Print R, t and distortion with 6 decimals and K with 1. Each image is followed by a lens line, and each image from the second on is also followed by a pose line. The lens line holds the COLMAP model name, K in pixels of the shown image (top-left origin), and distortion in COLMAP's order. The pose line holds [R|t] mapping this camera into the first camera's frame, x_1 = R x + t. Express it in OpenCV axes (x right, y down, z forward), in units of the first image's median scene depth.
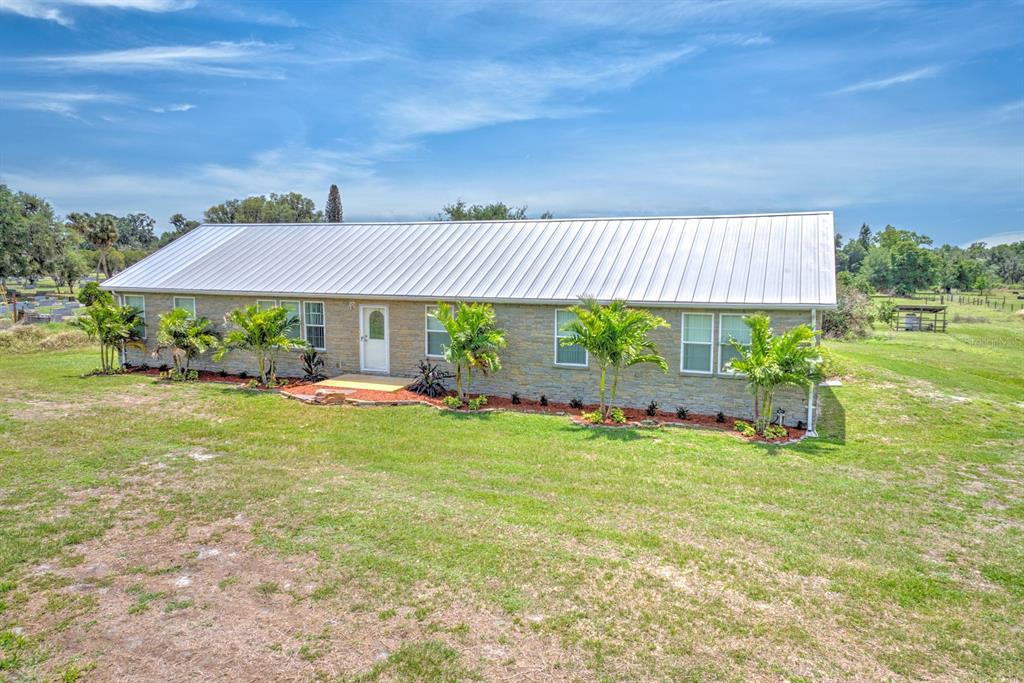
lens RADIAL K [[729.9, 0, 512.0], [0, 729.9, 341.5], [0, 0, 1]] dist [0.074058, 0.001679]
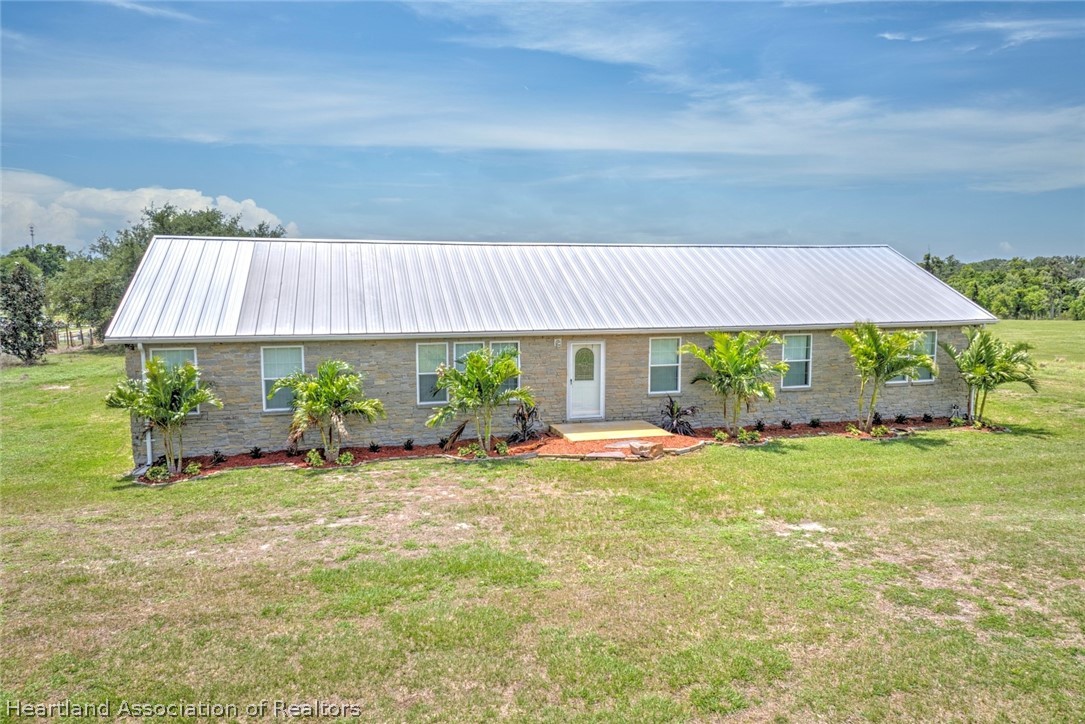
lens RADIAL K [[725.0, 0, 542.5], [0, 725.0, 362.0], [0, 0, 1]] dist [0.067698, -0.035318]
pose [[0.779107, -0.067174, 0.623282, -0.757540], [0.075983, 0.997031, 0.012475, -0.039767], [-0.622269, 0.037640, 0.781898, 0.363217]]
